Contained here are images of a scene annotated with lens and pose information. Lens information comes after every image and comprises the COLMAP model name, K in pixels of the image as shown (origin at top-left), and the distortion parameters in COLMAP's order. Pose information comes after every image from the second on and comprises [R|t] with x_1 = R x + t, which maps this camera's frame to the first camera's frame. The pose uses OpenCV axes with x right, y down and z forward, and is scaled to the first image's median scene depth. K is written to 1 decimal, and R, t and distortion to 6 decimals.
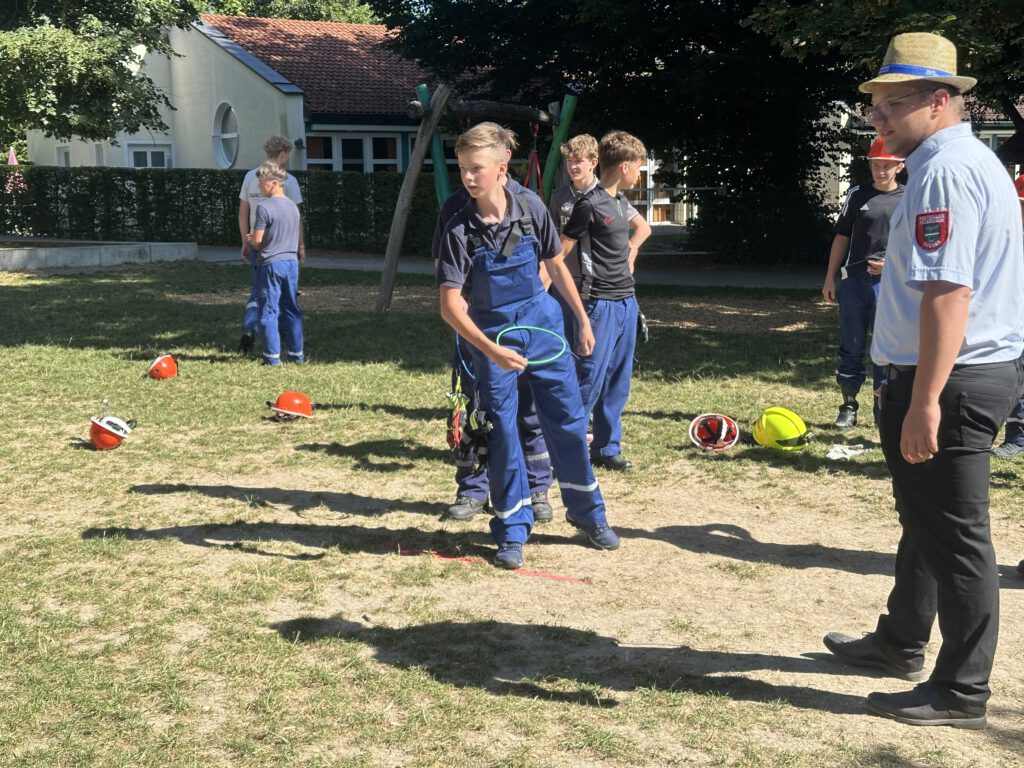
lens RADIAL K [[1433.7, 0, 512.0], [0, 1433.7, 384.0], [0, 0, 1]] dist [0.169775, -0.022052]
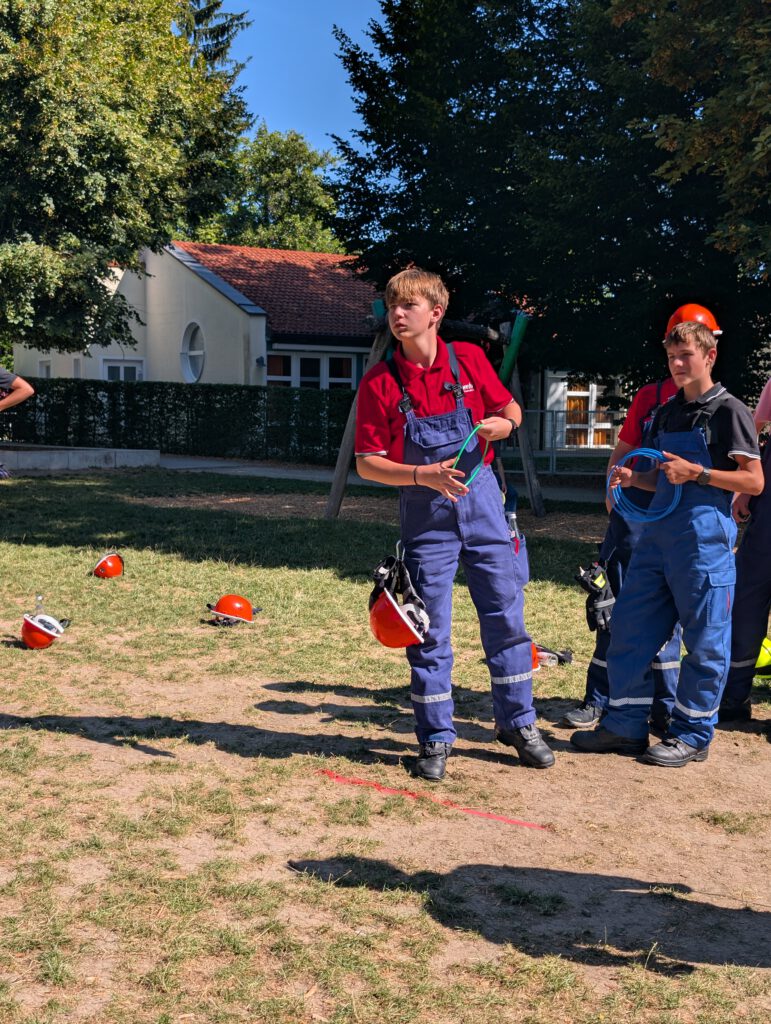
lens RADIAL K [[716.9, 0, 412.7], [0, 716.9, 550.1], [0, 0, 1]] dist [0.037887, 0.000426]
pose [[0.999336, 0.036277, 0.003373, -0.033822], [-0.036029, 0.997764, -0.056297, -0.002015], [-0.005408, 0.056139, 0.998408, 0.505297]]
